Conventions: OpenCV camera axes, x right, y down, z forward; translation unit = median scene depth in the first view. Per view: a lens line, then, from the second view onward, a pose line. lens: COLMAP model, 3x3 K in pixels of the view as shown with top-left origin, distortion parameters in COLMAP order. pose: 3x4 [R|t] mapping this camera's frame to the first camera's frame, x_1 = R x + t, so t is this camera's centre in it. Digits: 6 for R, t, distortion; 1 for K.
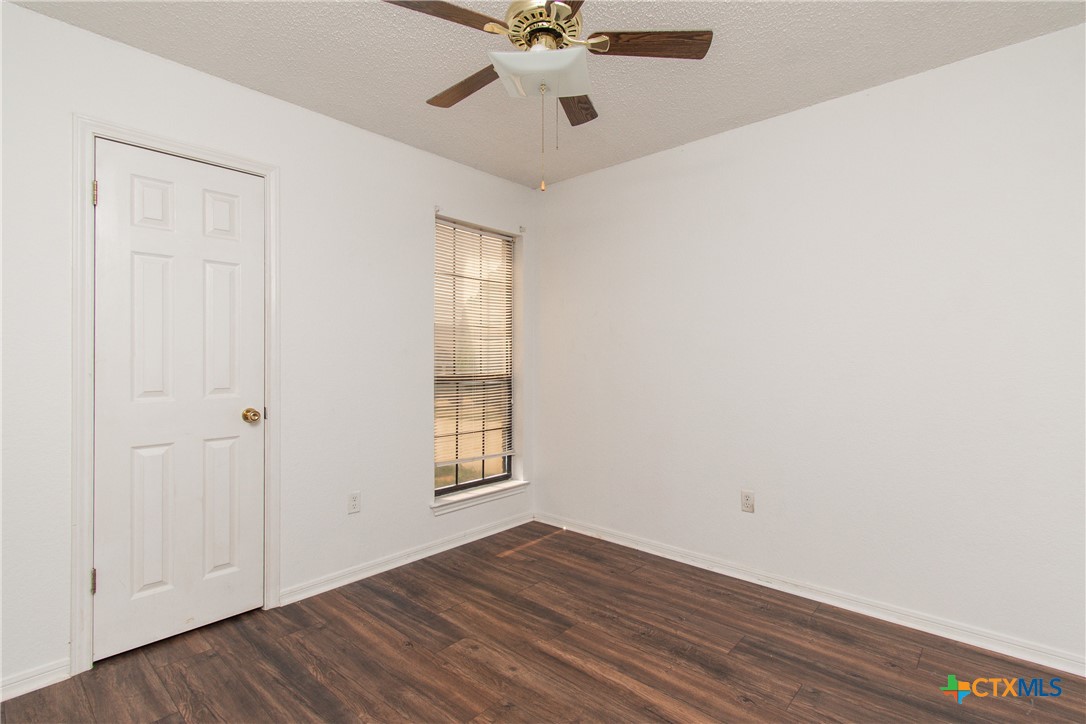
lens RADIAL K [[511.6, 0, 551.1], [0, 511.6, 355.2], [0, 0, 1]] dist [0.007871, -0.001229]
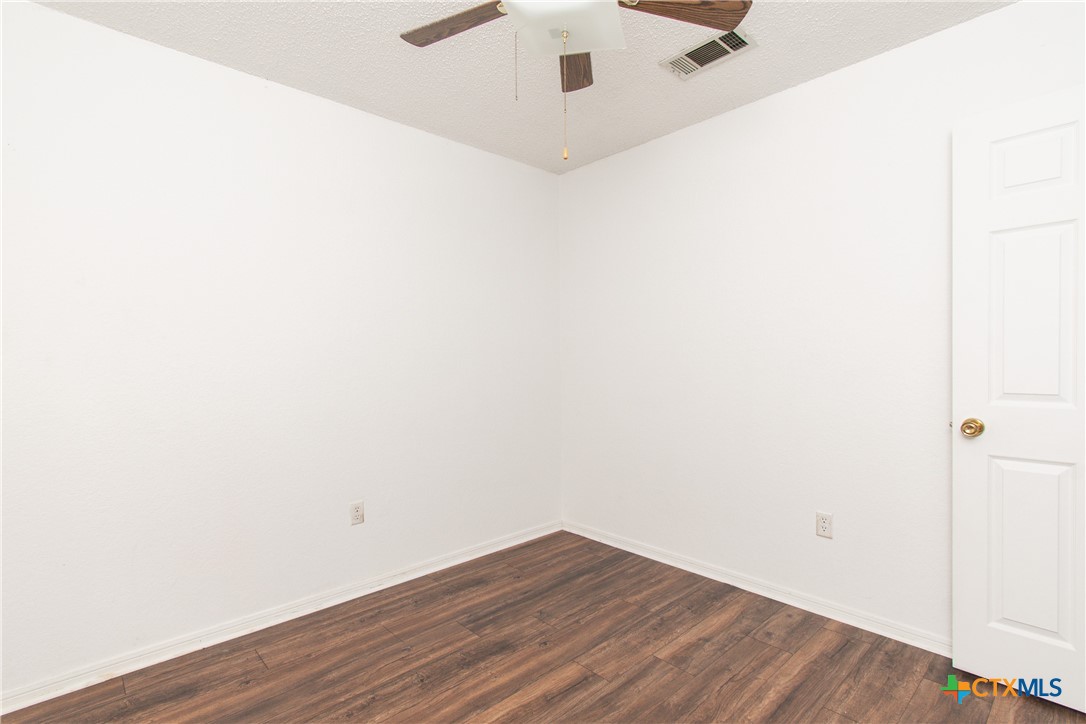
lens RADIAL K [[511.6, 0, 551.2], [0, 511.6, 377.0], [0, 0, 1]] dist [0.007871, -0.001229]
pose [[0.096909, -0.035095, 0.994674, -0.599375], [-0.000160, 0.999378, 0.035276, 0.004429], [-0.995293, -0.003578, 0.096843, 0.662285]]
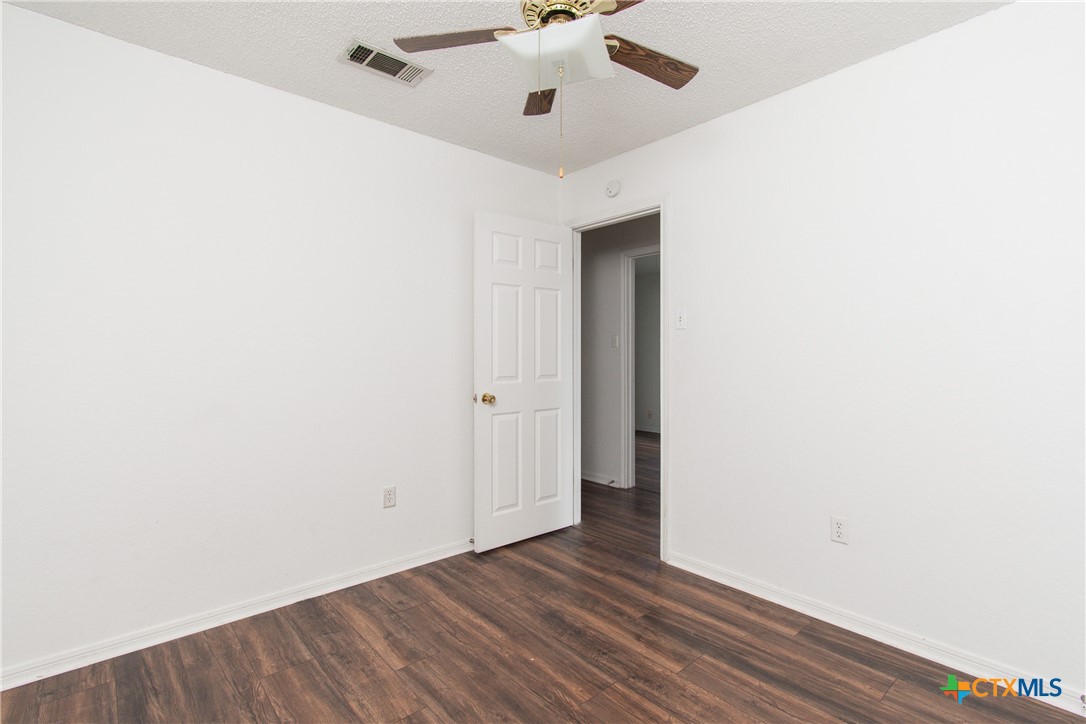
lens RADIAL K [[511.6, 0, 543.1], [0, 511.6, 356.2], [0, 0, 1]] dist [0.007871, -0.001229]
pose [[-0.989579, 0.000409, 0.143989, -0.315461], [-0.000553, 0.999978, -0.006645, 0.008038], [-0.143988, -0.006655, -0.989557, 1.041979]]
